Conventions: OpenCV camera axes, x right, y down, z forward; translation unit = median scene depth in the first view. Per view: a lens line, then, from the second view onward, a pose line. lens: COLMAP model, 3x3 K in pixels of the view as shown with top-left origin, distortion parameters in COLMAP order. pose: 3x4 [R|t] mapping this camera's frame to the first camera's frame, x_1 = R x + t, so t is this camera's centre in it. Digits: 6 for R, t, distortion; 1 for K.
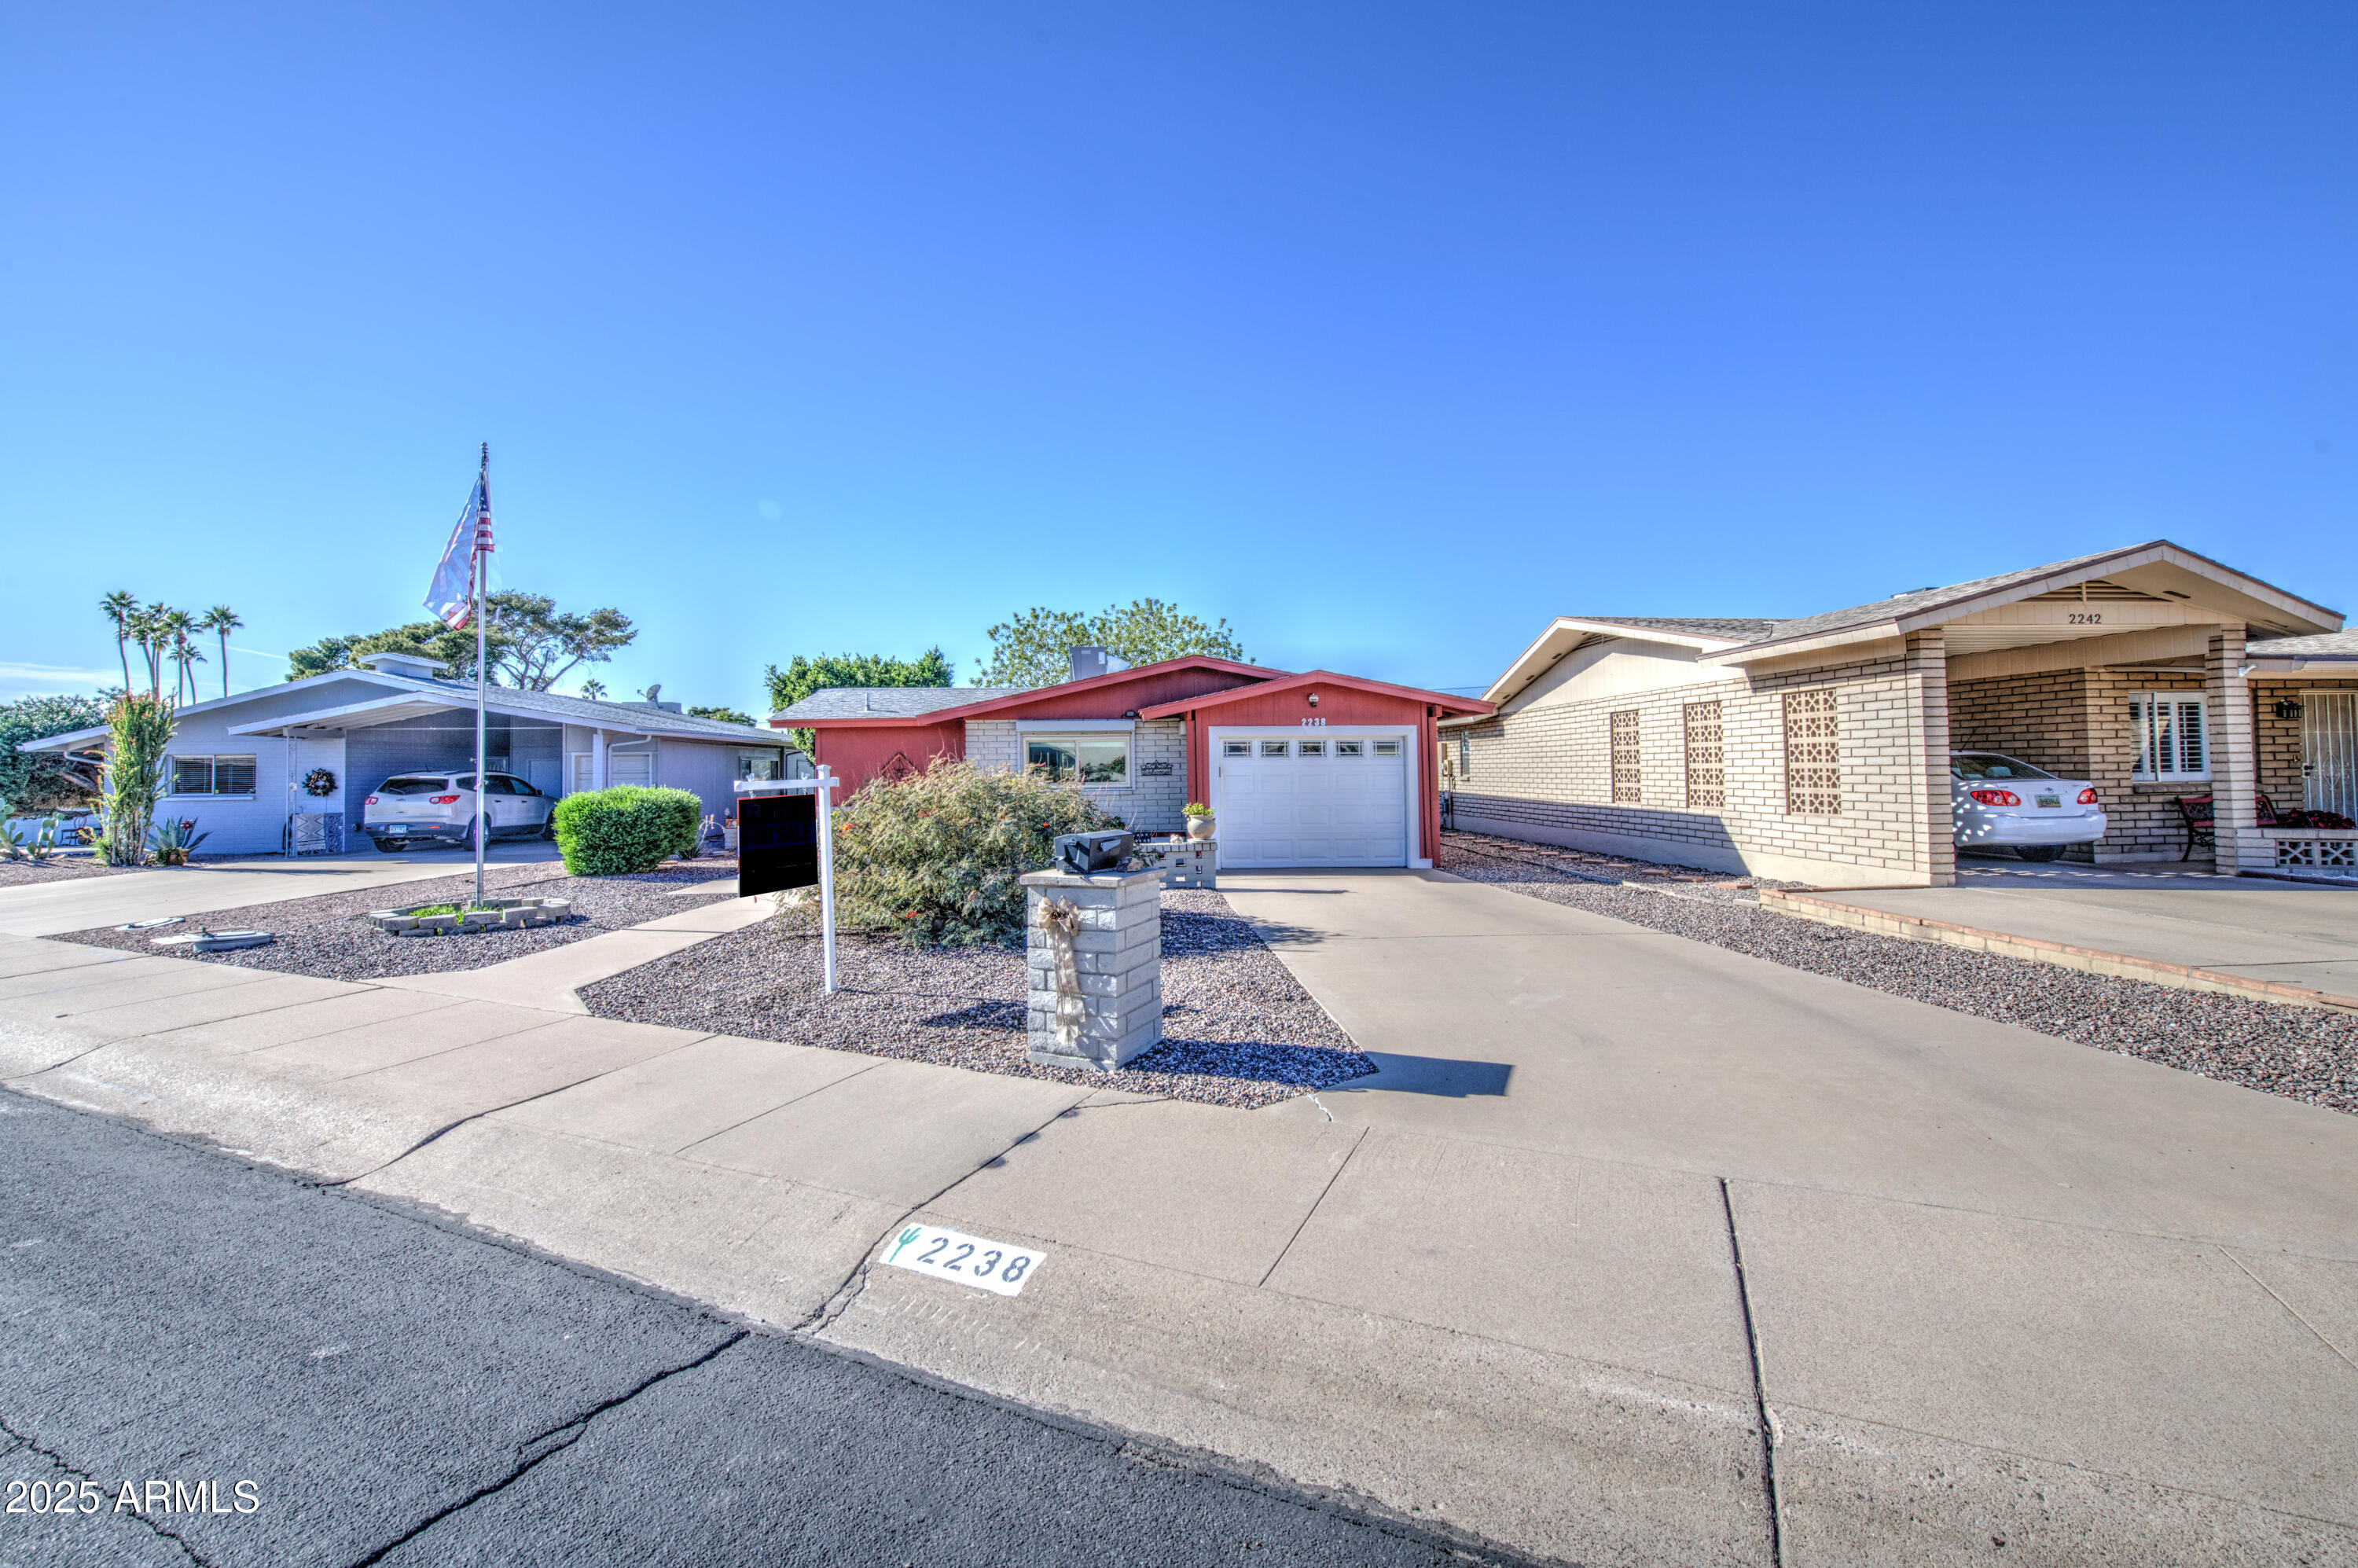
lens RADIAL K [[979.3, 0, 1197.0], [0, 979.3, 772.3], [0, 0, 1]] dist [-0.000551, -0.000306]
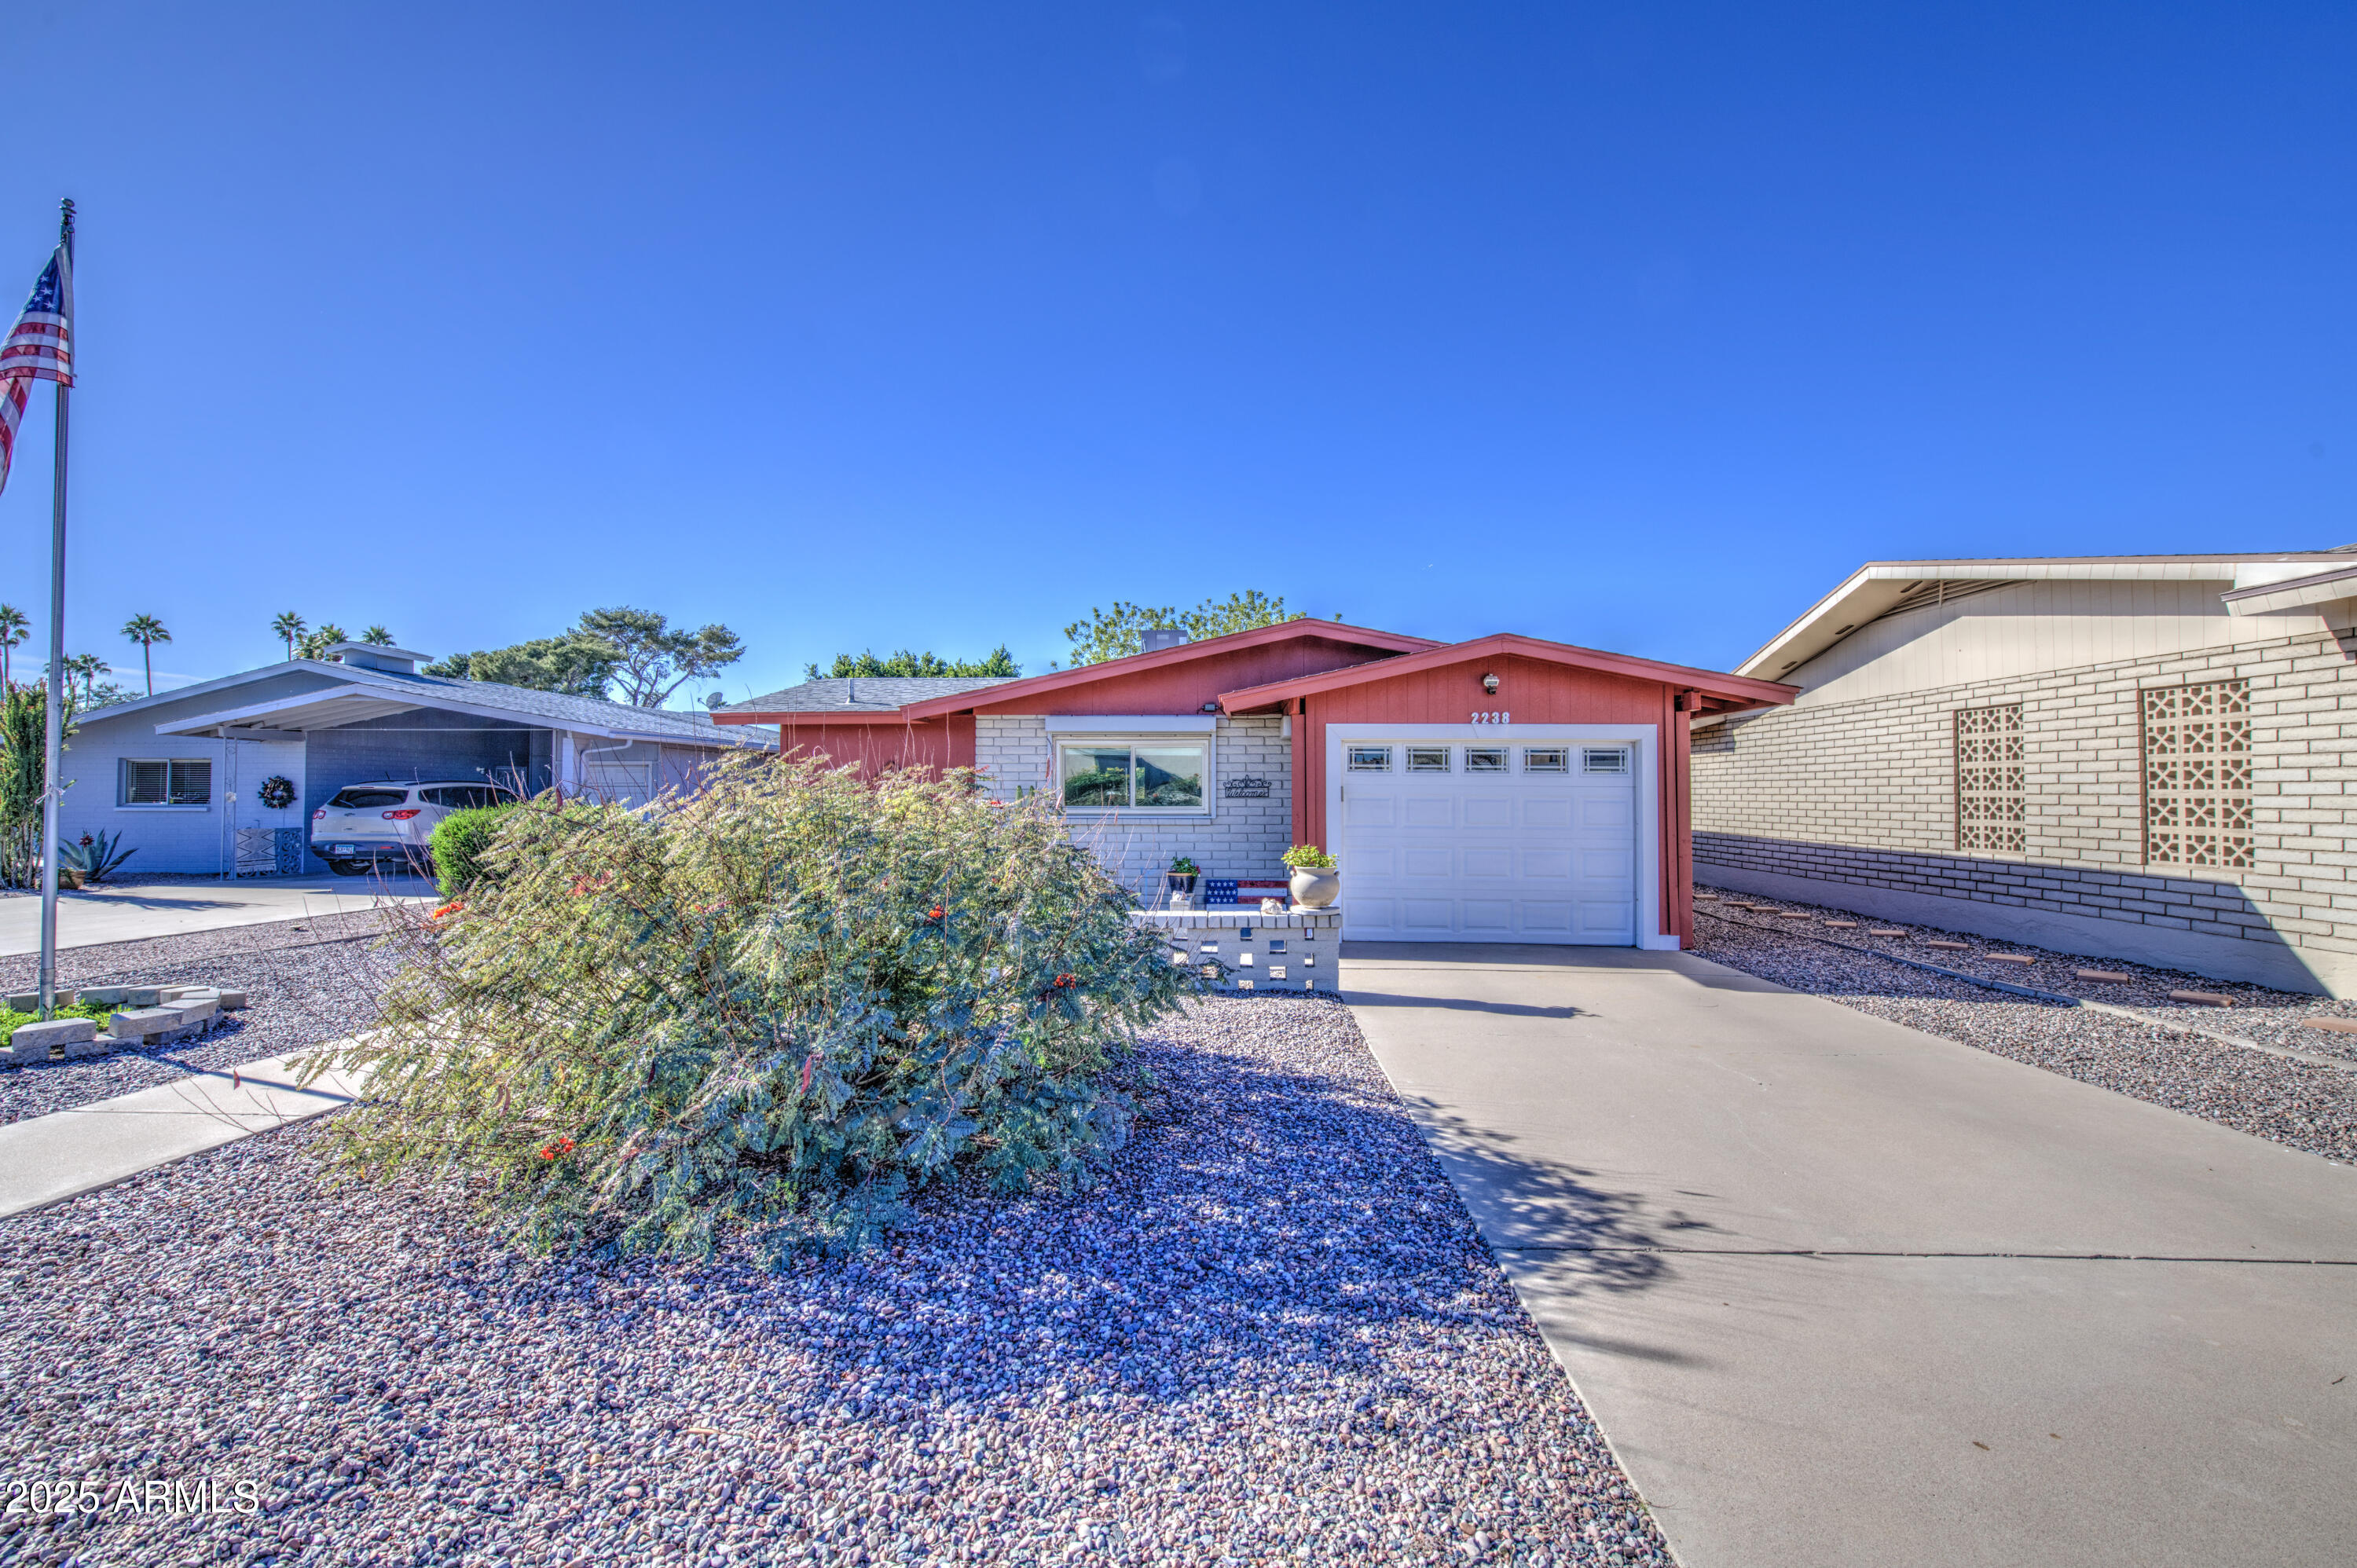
lens RADIAL K [[967.3, 0, 1194.1], [0, 967.3, 795.0], [0, 0, 1]] dist [0.000006, -0.000661]
pose [[0.993589, 0.013794, -0.112209, -0.002307], [-0.013838, 0.999904, 0.000382, 0.001742], [0.112204, 0.001174, 0.993685, 0.332857]]
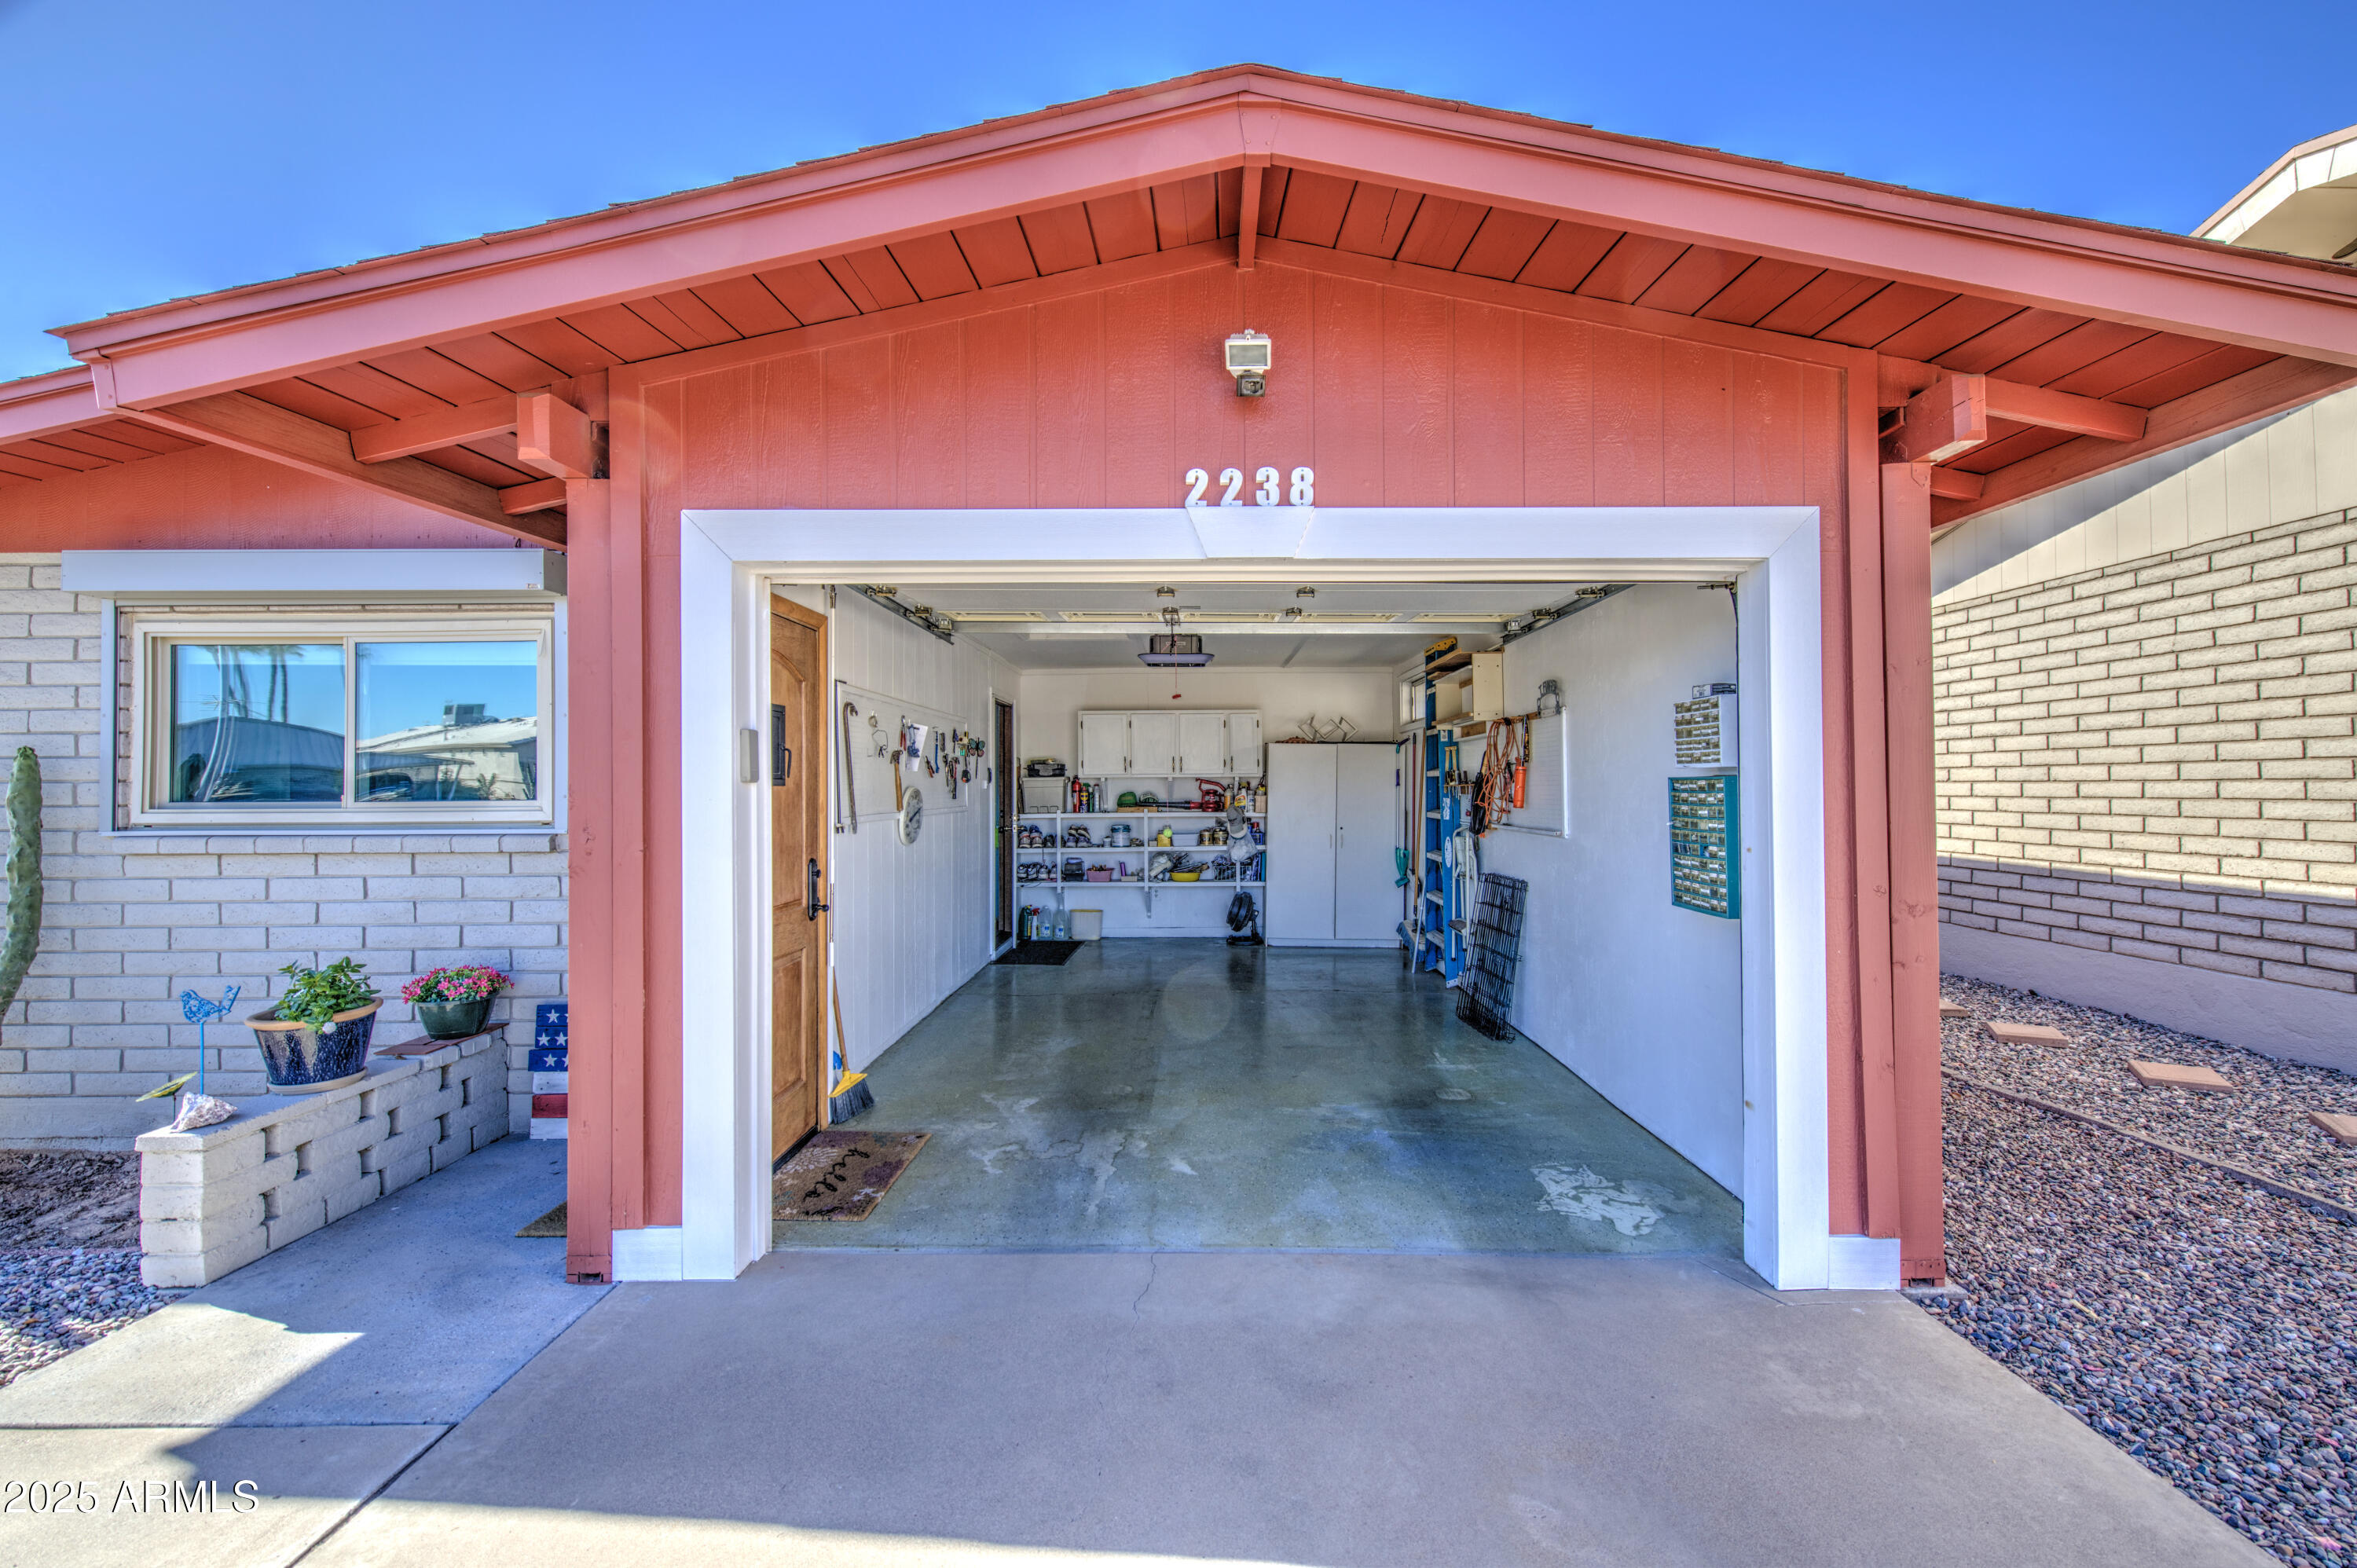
lens RADIAL K [[978.9, 0, 1196.5], [0, 978.9, 772.3], [0, 0, 1]] dist [-0.000551, -0.000306]
pose [[0.997213, 0.005492, -0.074404, 0.117955], [-0.006702, 0.999849, -0.016026, 0.005602], [0.074304, 0.016480, 0.997099, 0.781933]]
